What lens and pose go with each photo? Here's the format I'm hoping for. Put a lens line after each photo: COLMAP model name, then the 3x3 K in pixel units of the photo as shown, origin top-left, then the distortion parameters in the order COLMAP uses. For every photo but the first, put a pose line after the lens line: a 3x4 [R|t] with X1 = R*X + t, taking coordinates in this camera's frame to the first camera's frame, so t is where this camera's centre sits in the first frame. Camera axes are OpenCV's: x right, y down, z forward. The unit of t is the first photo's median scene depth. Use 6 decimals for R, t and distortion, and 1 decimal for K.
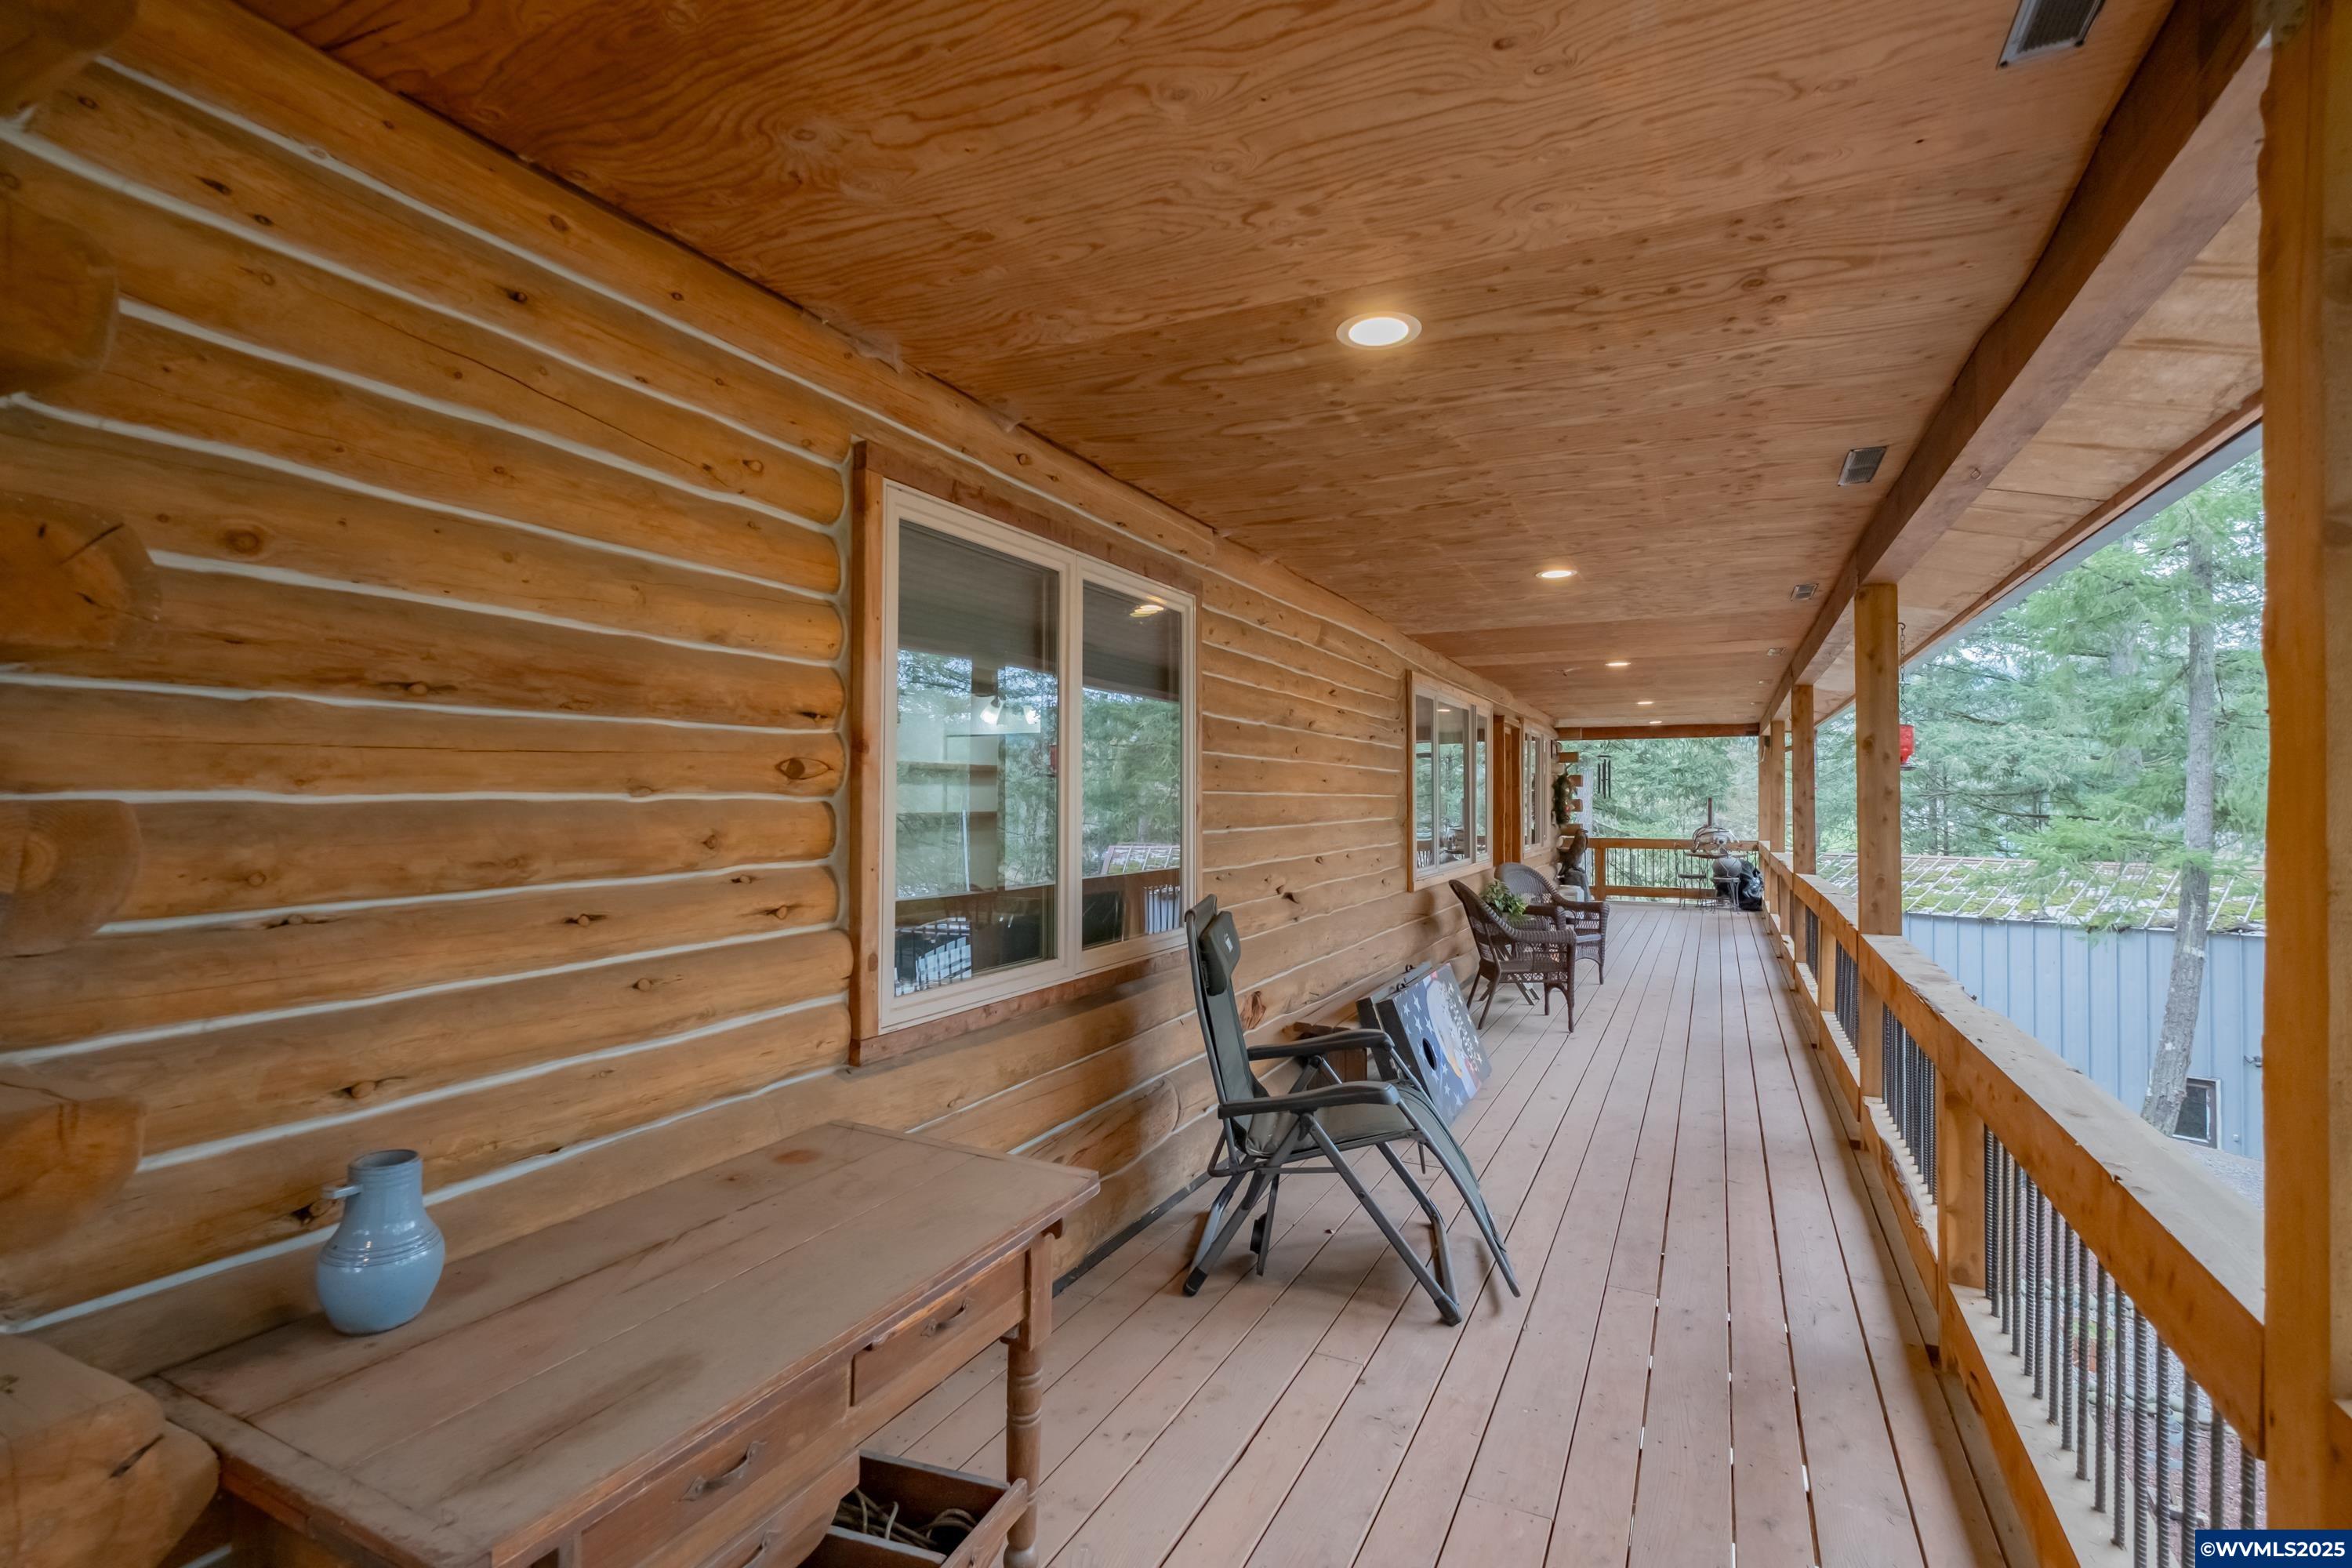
lens RADIAL K [[1113.6, 0, 1179.4], [0, 1113.6, 792.2], [0, 0, 1]] dist [0.003367, 0.000311]
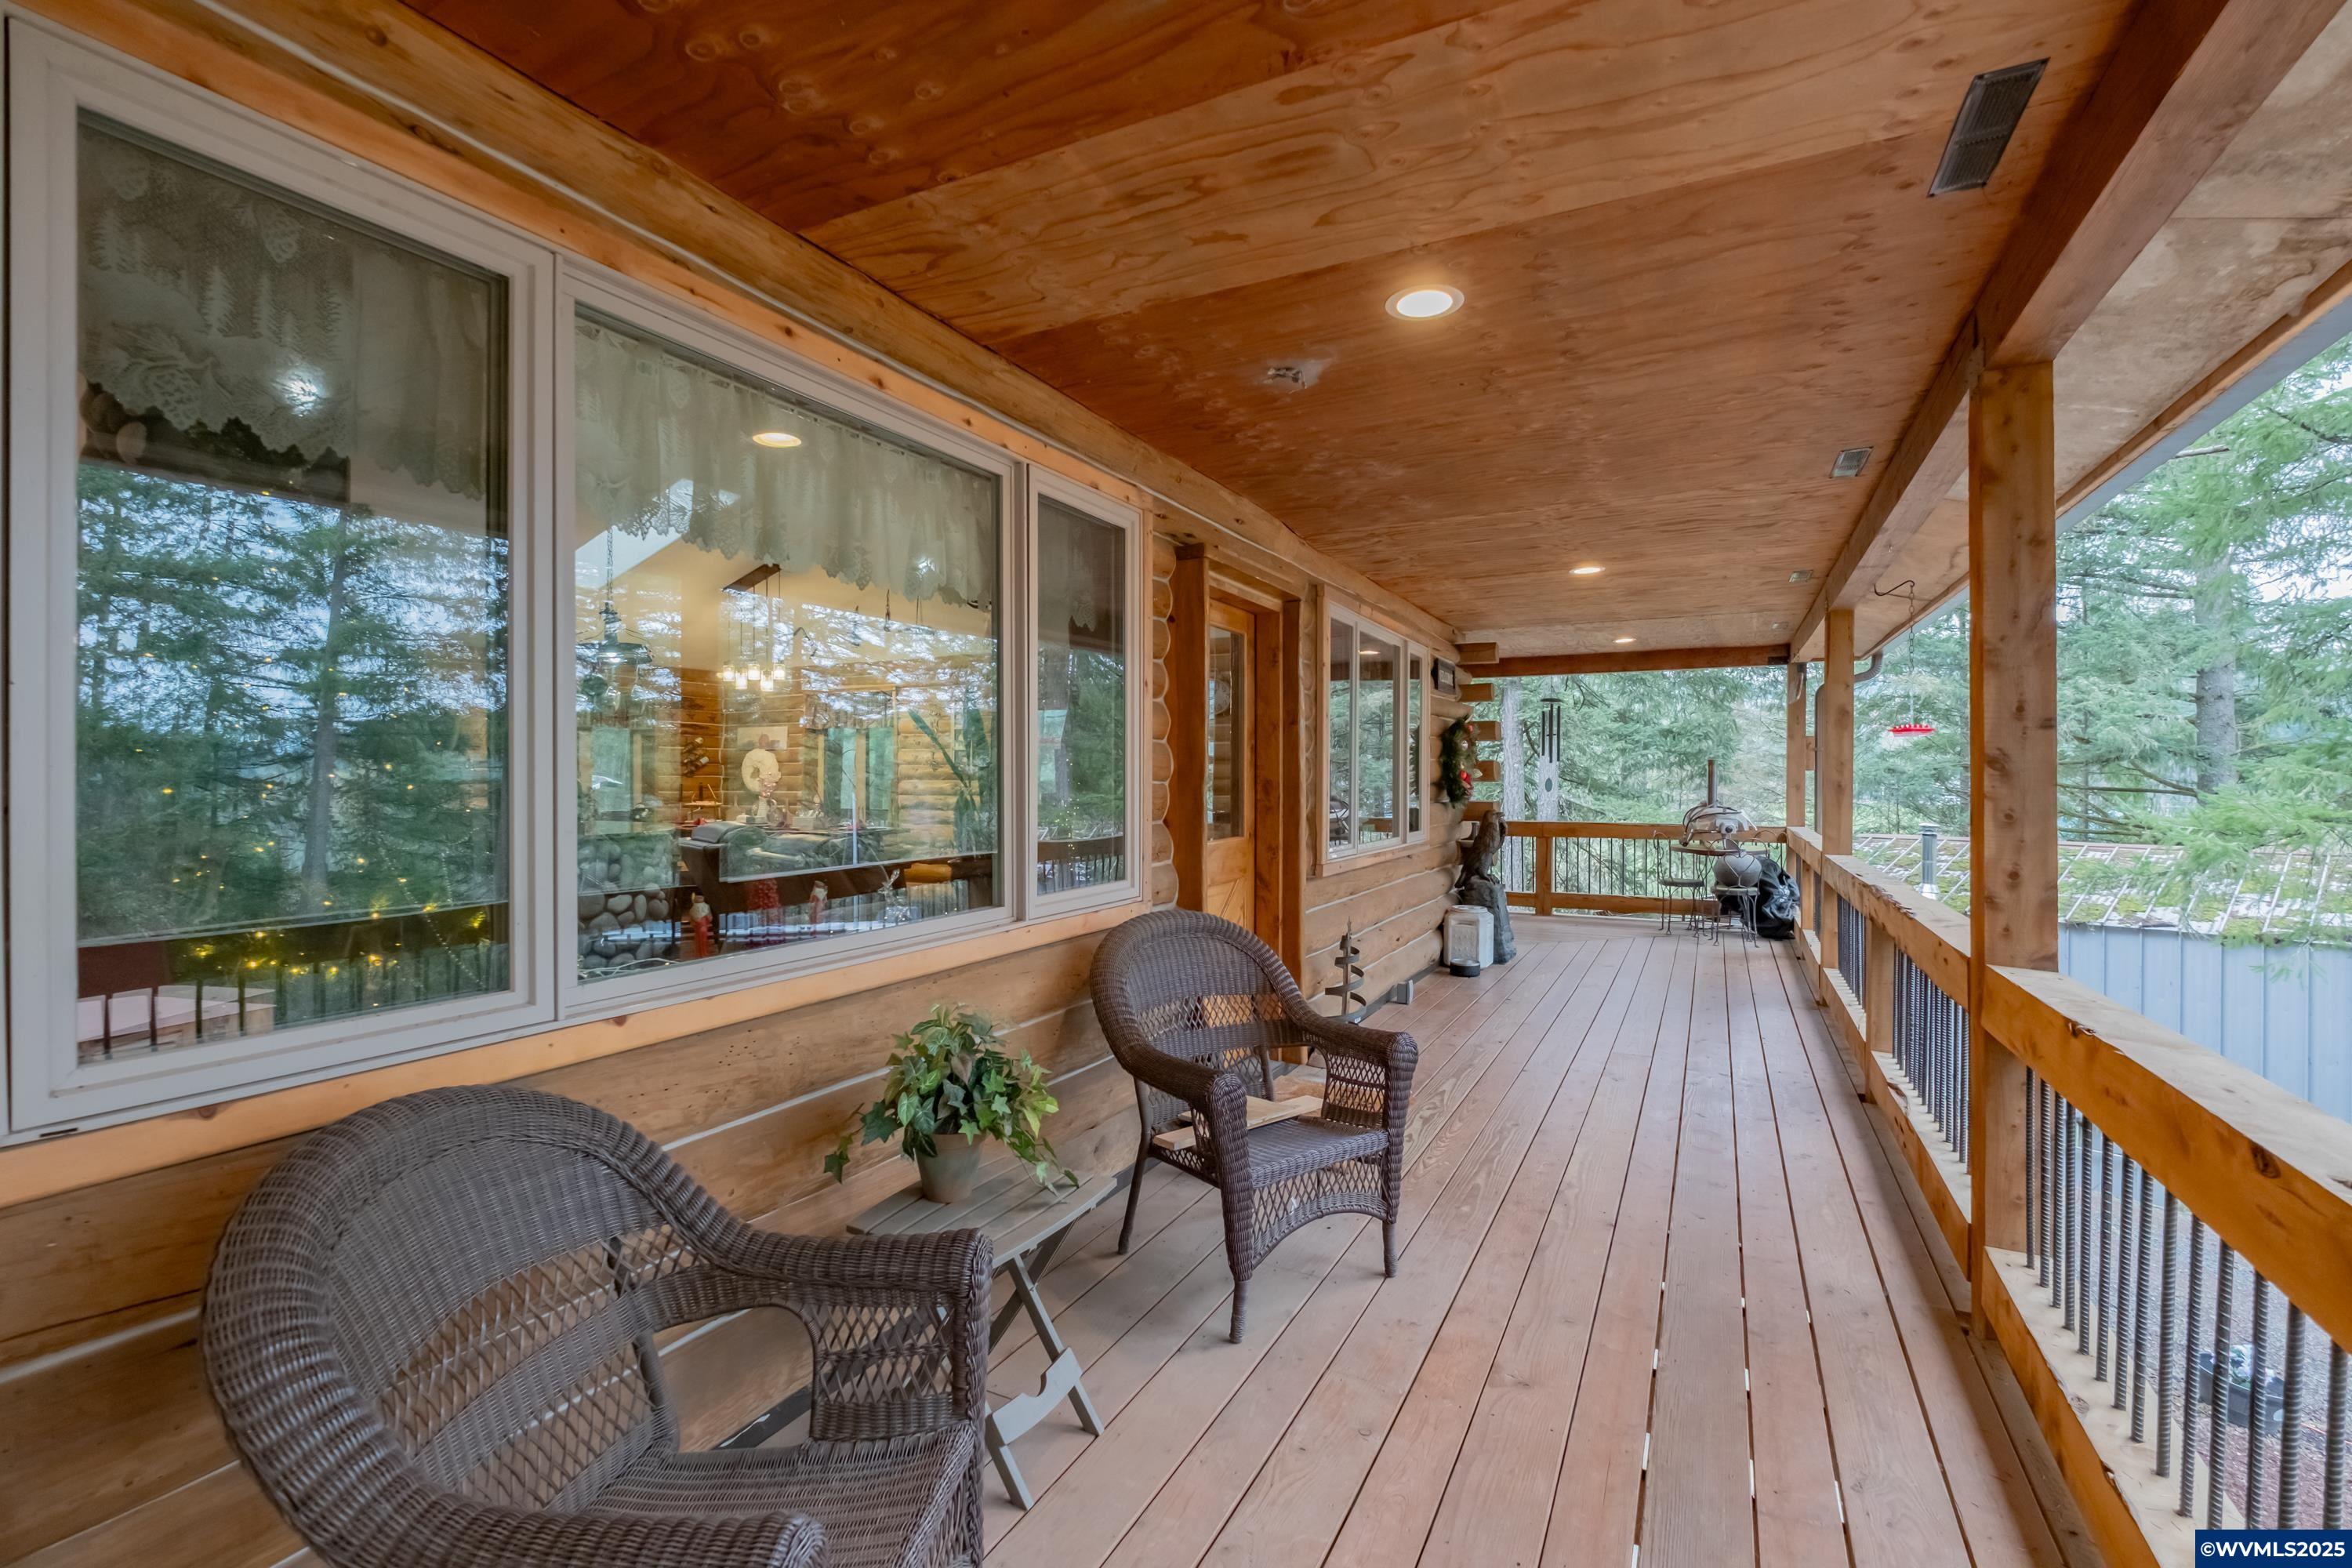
lens RADIAL K [[1027.8, 0, 1175.2], [0, 1027.8, 781.7], [0, 0, 1]] dist [-0.003795, -0.000554]
pose [[0.999376, -0.002929, -0.035211, 0.191096], [0.003316, 0.999935, 0.010924, 0.010058], [0.035177, -0.011034, 0.999320, 0.403174]]
